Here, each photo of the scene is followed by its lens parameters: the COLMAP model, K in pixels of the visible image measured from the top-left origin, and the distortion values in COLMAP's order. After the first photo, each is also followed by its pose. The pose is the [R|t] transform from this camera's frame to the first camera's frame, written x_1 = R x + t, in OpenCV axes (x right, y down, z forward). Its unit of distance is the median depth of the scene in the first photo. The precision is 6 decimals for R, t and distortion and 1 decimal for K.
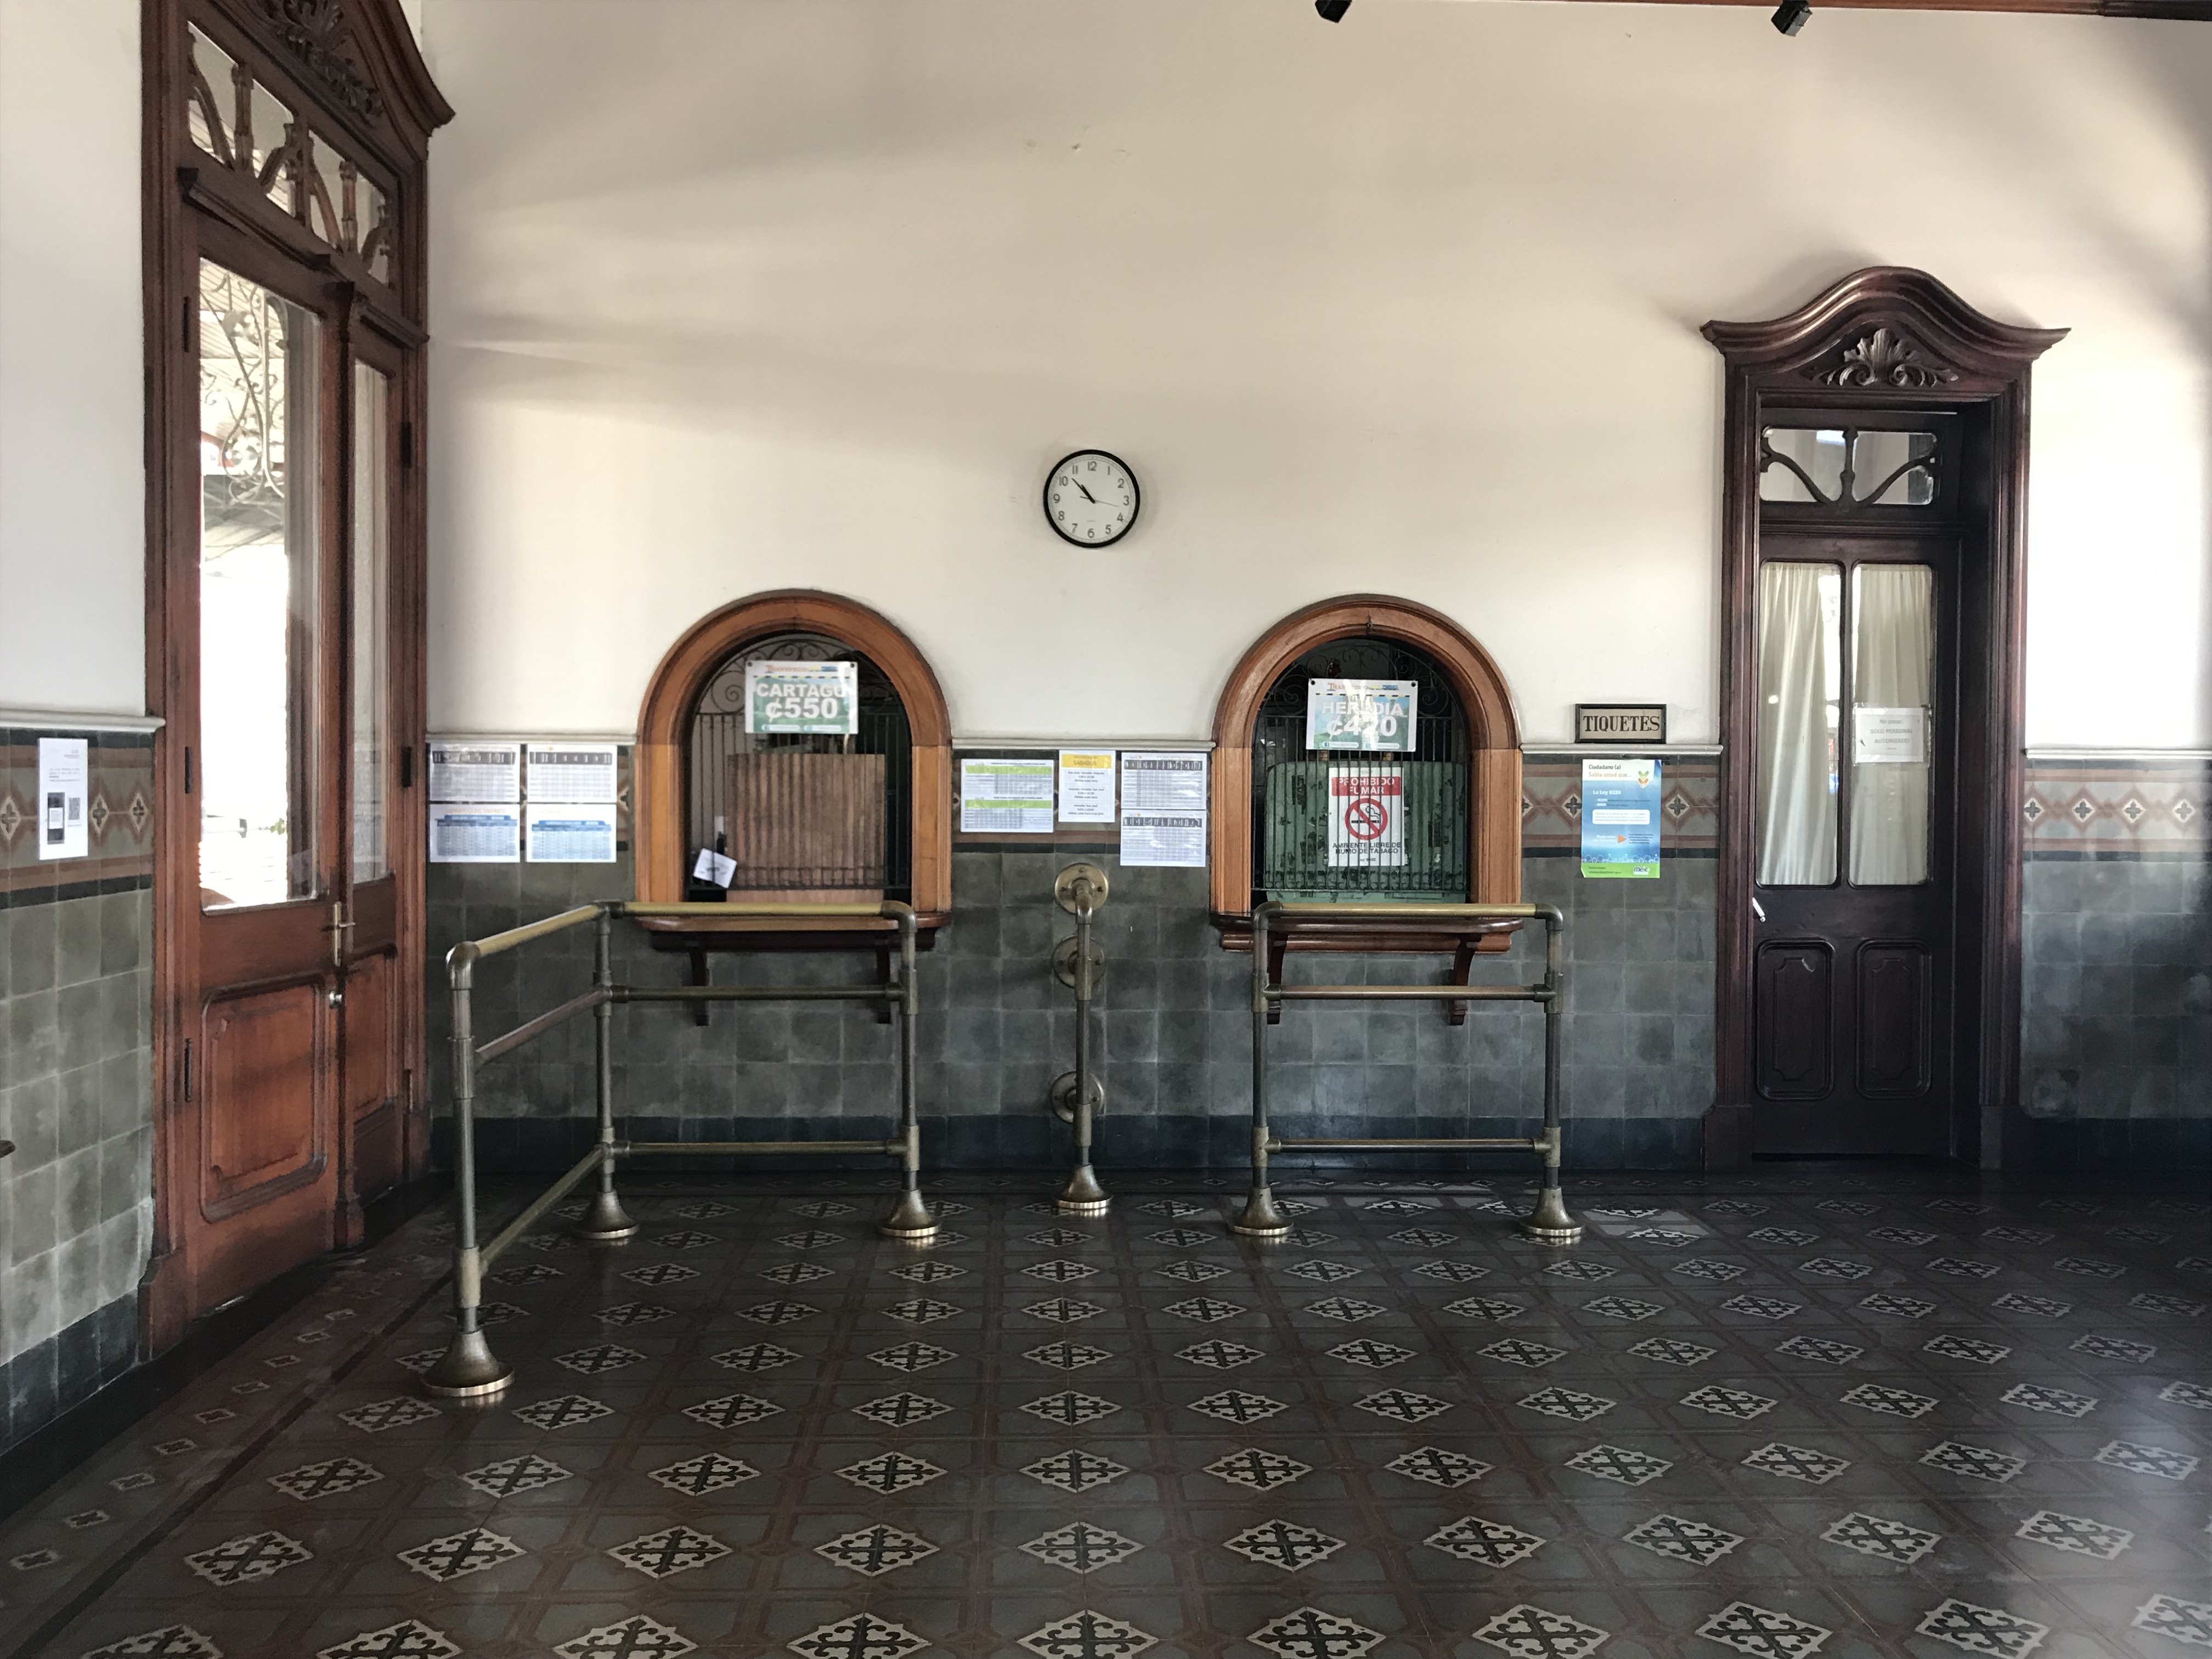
lens RADIAL K [[1898.6, 0, 1105.2], [0, 1898.6, 786.3], [0, 0, 1]] dist [0.007131, -0.008625]
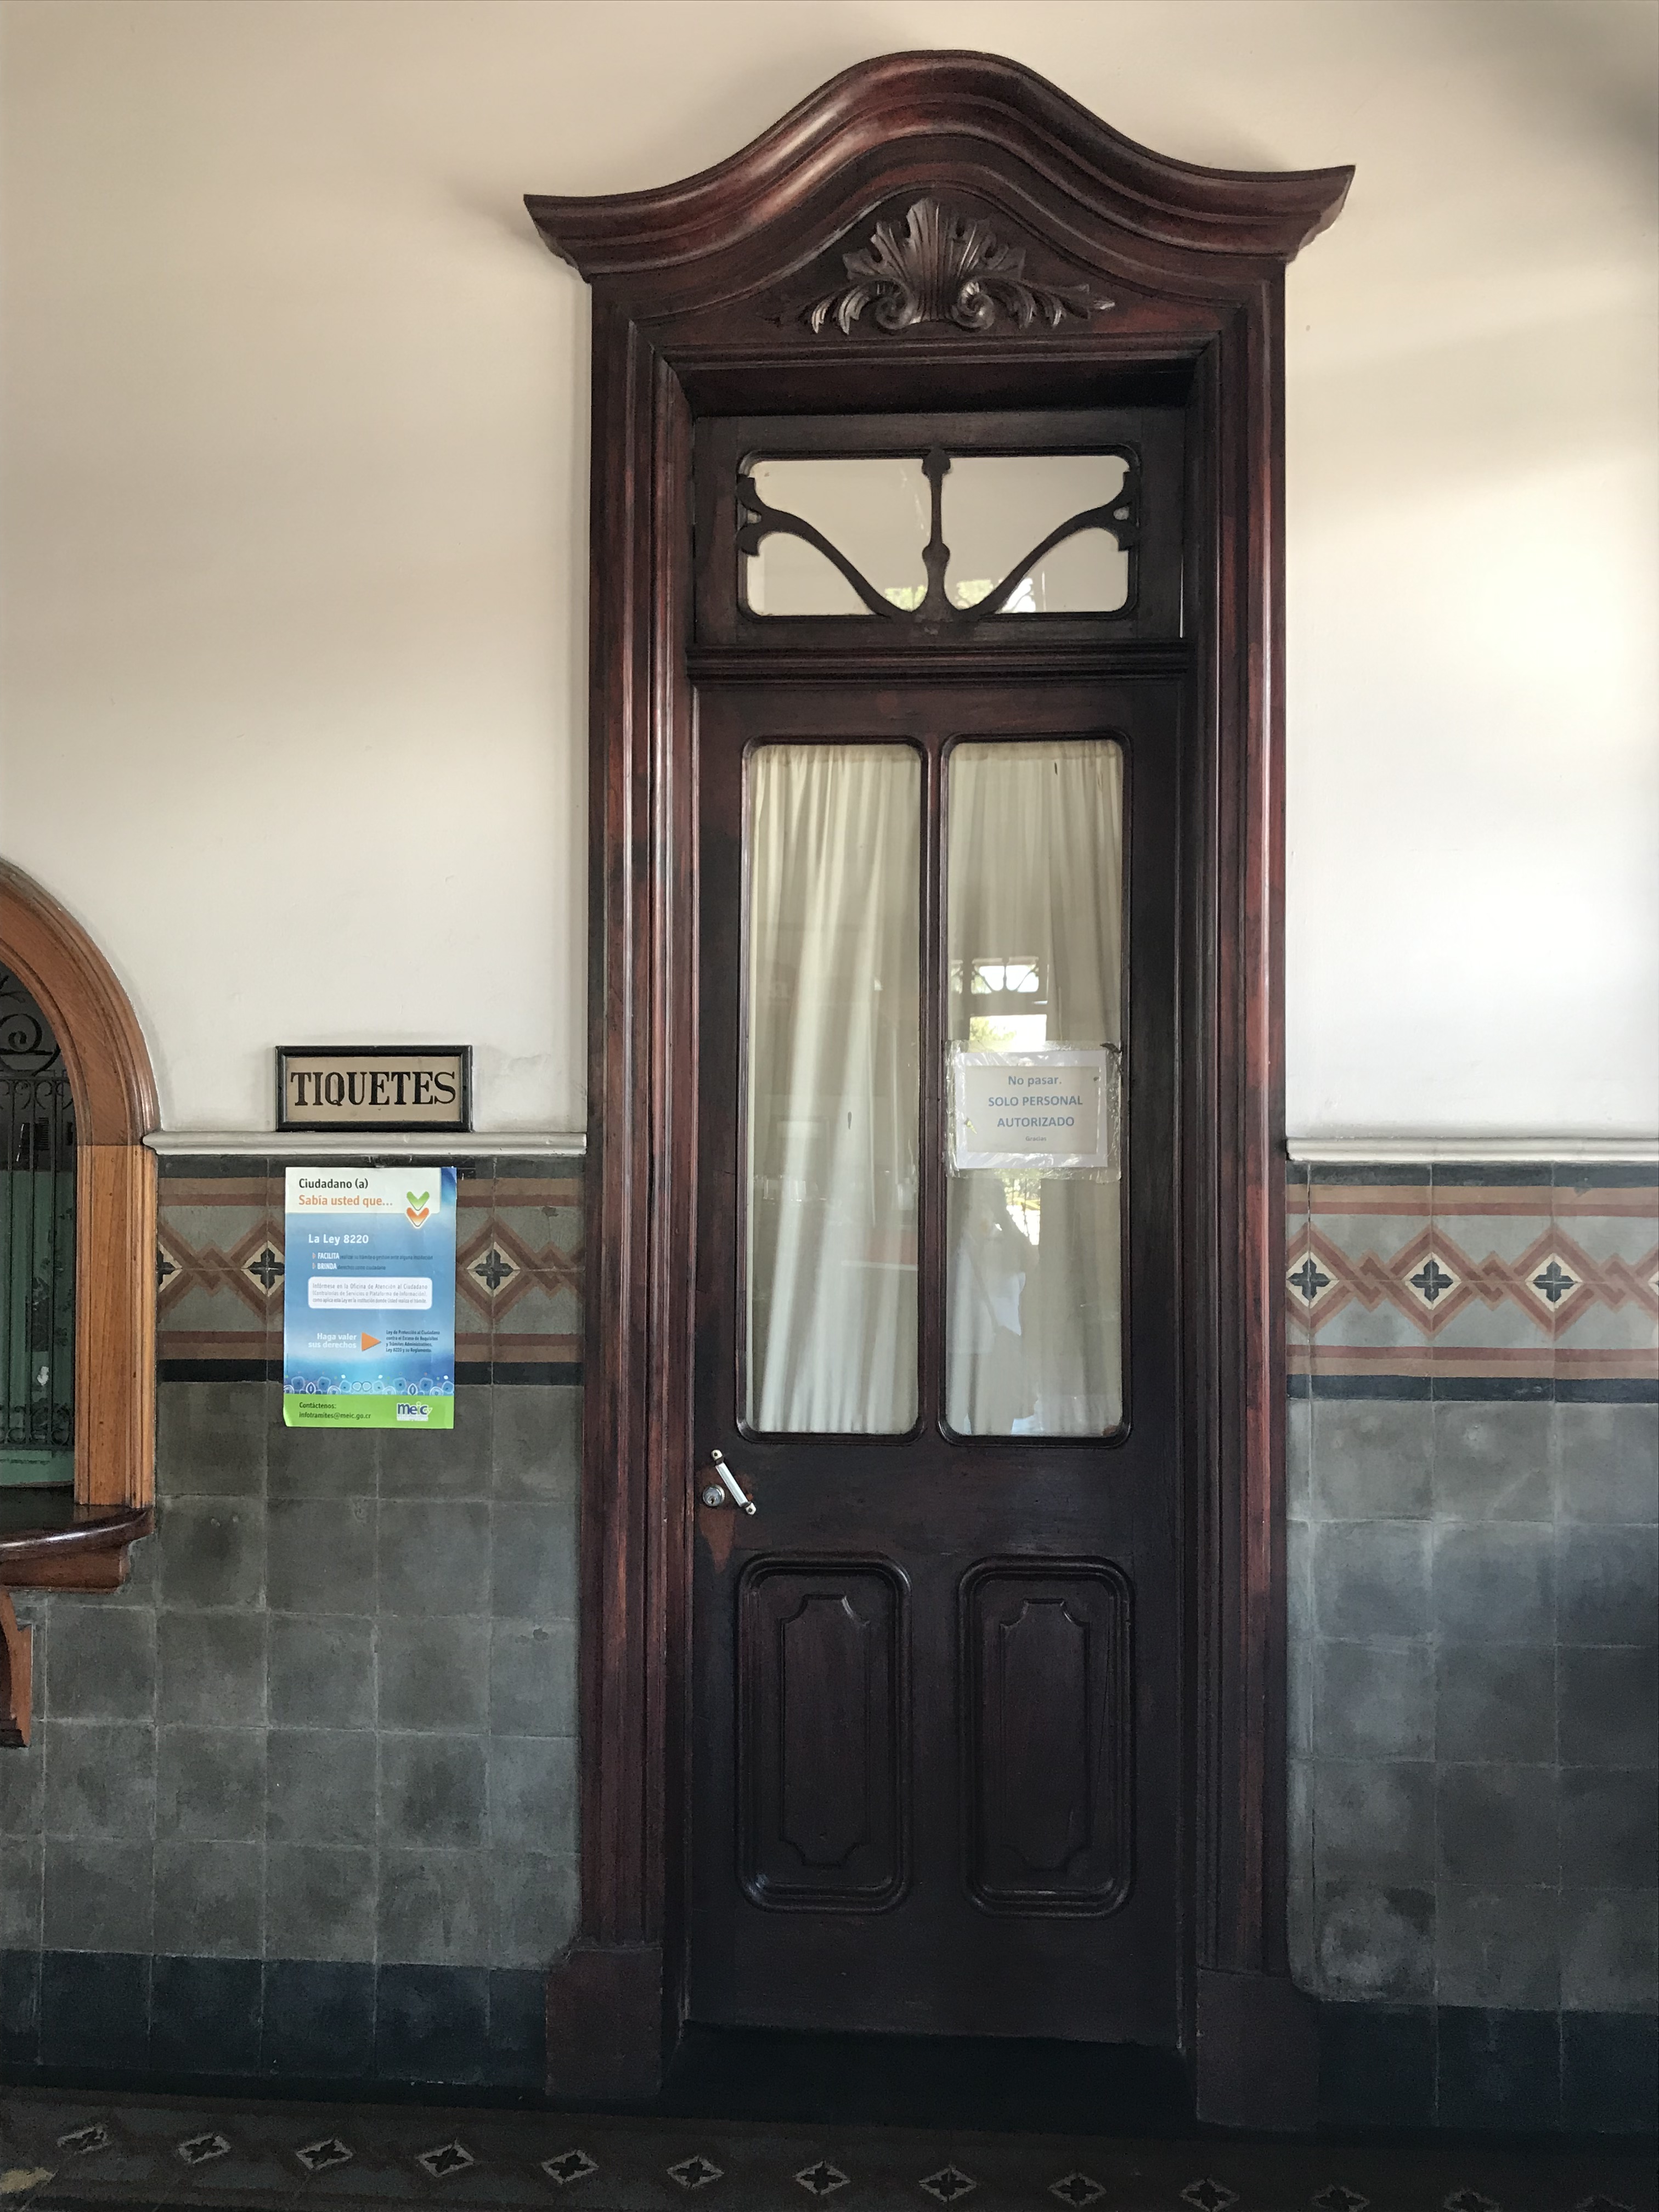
lens RADIAL K [[1898.6, 0, 837.6], [0, 1898.6, 1092.7], [0, 0, 1]] dist [0.007131, -0.008625]
pose [[0.991785, -0.008443, -0.127639, 0.446652], [0.003352, 0.999192, -0.040046, -0.013458], [0.127874, 0.039289, 0.991012, 0.567227]]
